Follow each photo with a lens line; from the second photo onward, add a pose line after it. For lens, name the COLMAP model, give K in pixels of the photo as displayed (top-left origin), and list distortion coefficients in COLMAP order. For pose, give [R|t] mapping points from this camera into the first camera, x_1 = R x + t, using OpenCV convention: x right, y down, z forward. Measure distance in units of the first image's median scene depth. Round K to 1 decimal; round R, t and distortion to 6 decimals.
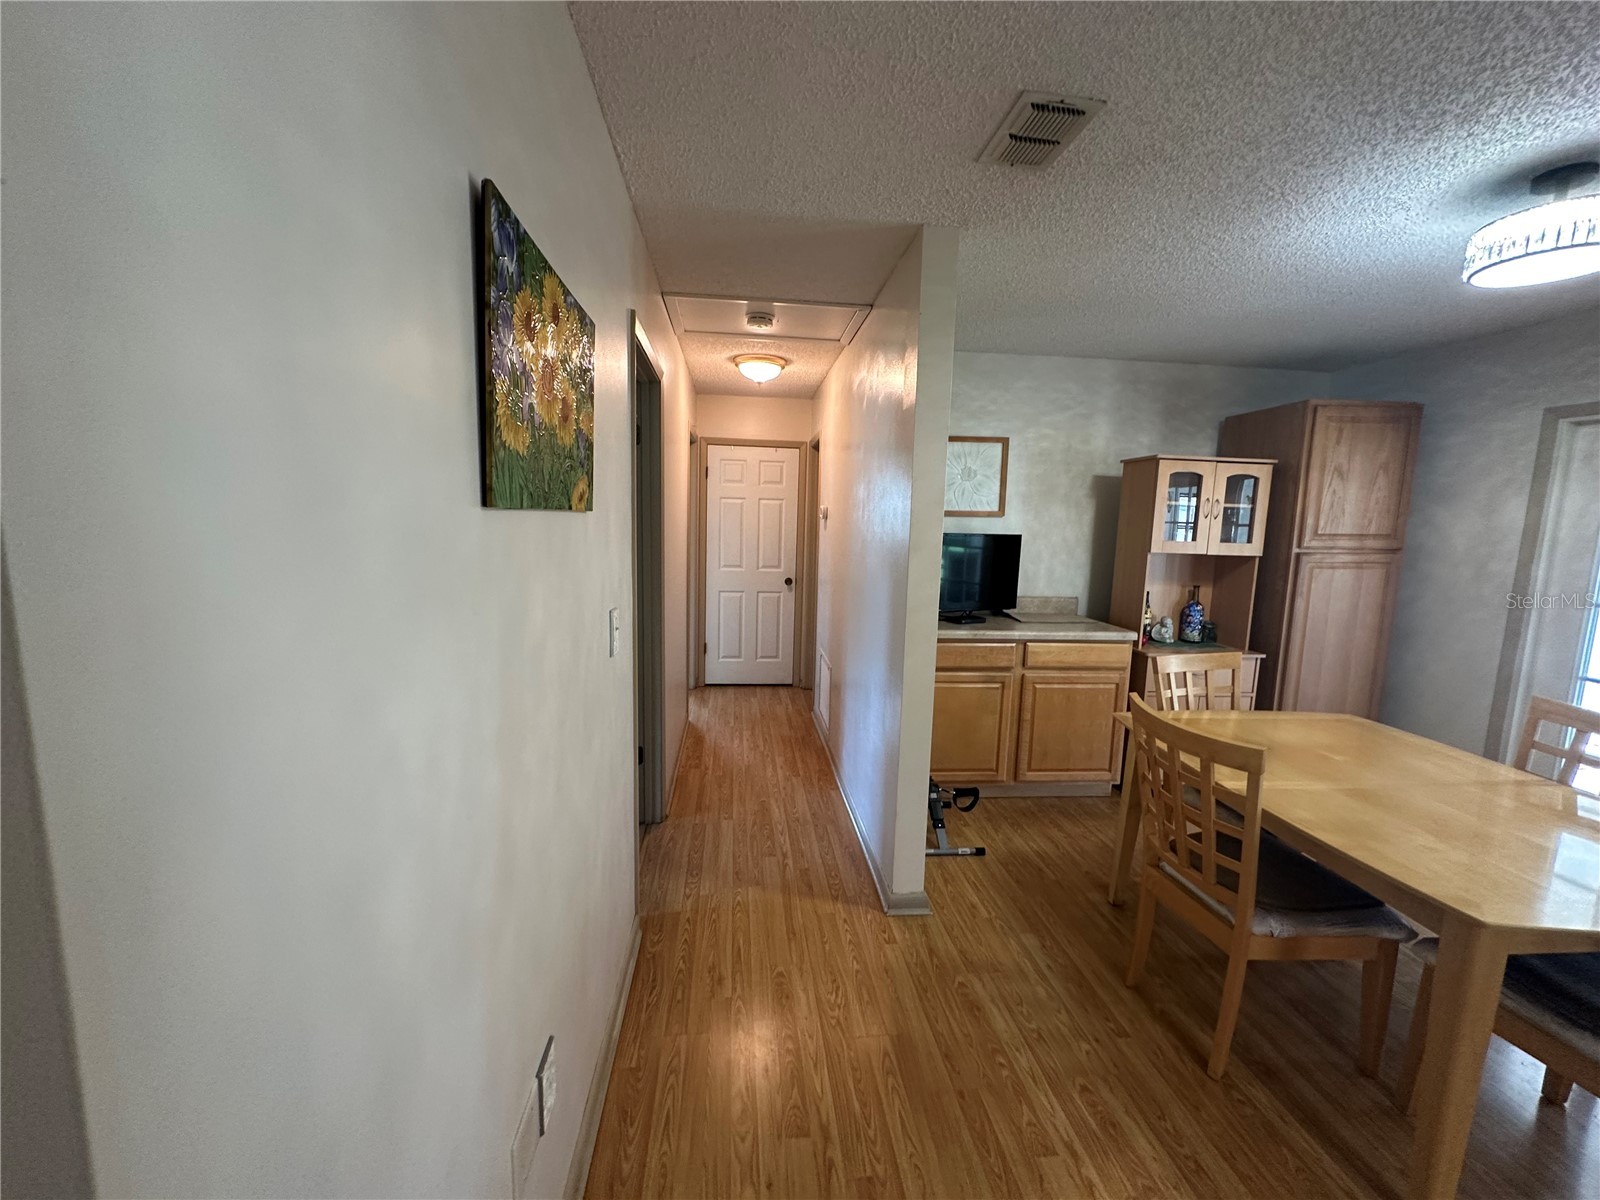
lens RADIAL K [[640.3, 0, 797.7], [0, 640.3, 601.3], [0, 0, 1]] dist [-0.006383, 0.000706]
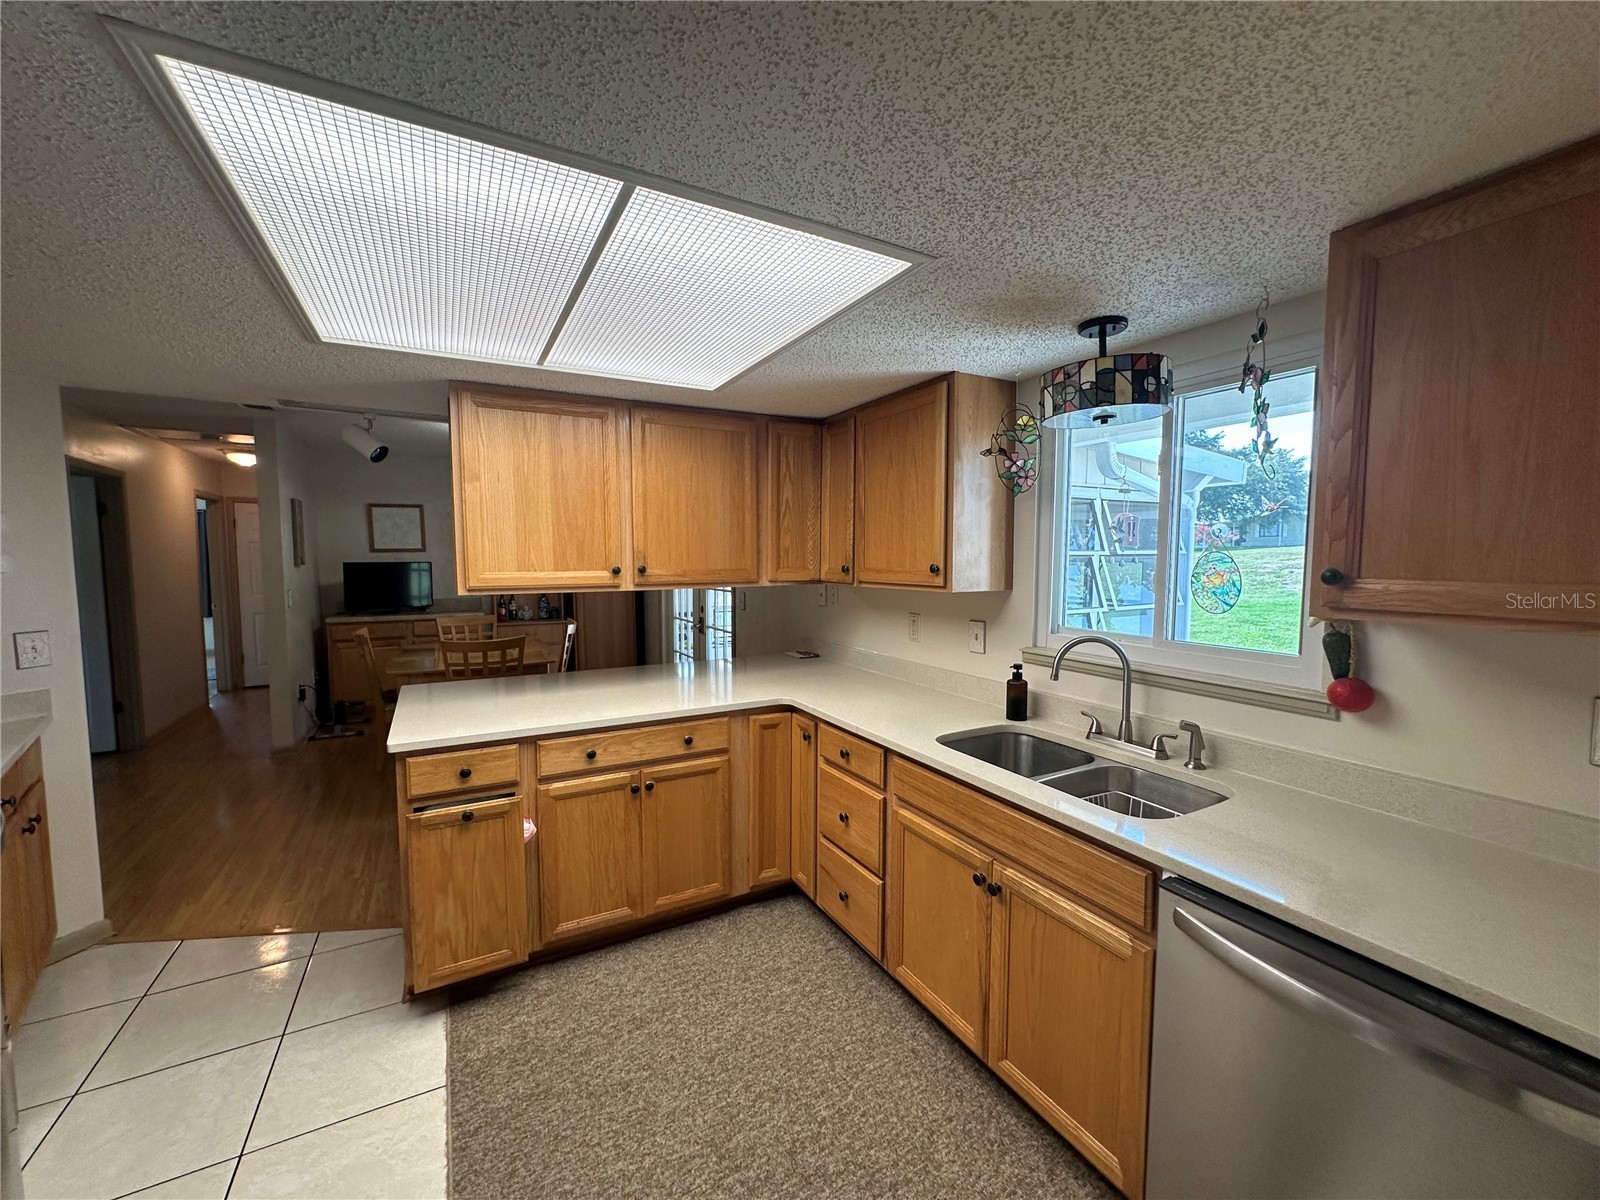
lens RADIAL K [[640.3, 0, 792.7], [0, 640.3, 599.1], [0, 0, 1]] dist [-0.006383, 0.000706]
pose [[0.916735, -0.052009, 0.396096, 0.587418], [0.074052, 0.996430, -0.040552, 0.142367], [-0.392573, 0.066508, 0.917313, -0.982192]]
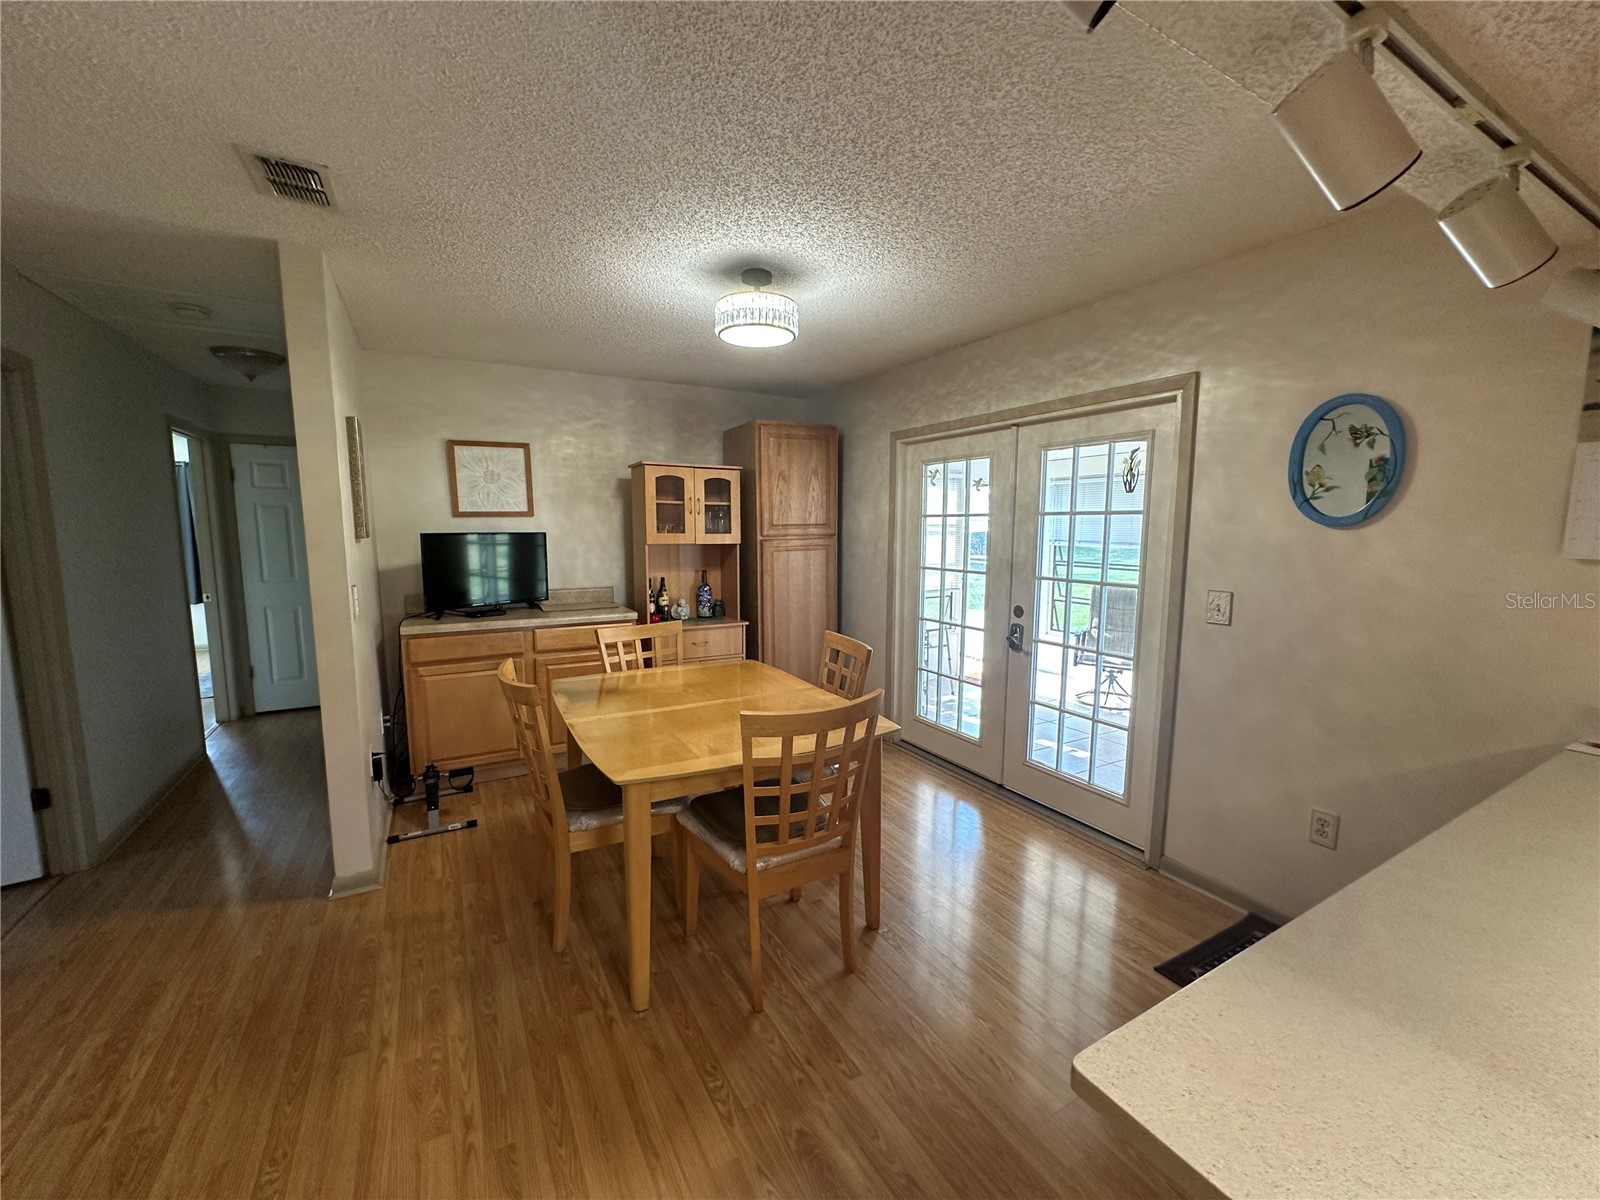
lens RADIAL K [[640.3, 0, 796.8], [0, 640.3, 601.1], [0, 0, 1]] dist [-0.006383, 0.000706]
pose [[0.910894, -0.071833, 0.406340, 0.306408], [0.074346, 0.997186, 0.009622, 0.036783], [-0.405888, 0.021445, 0.913671, -0.182183]]
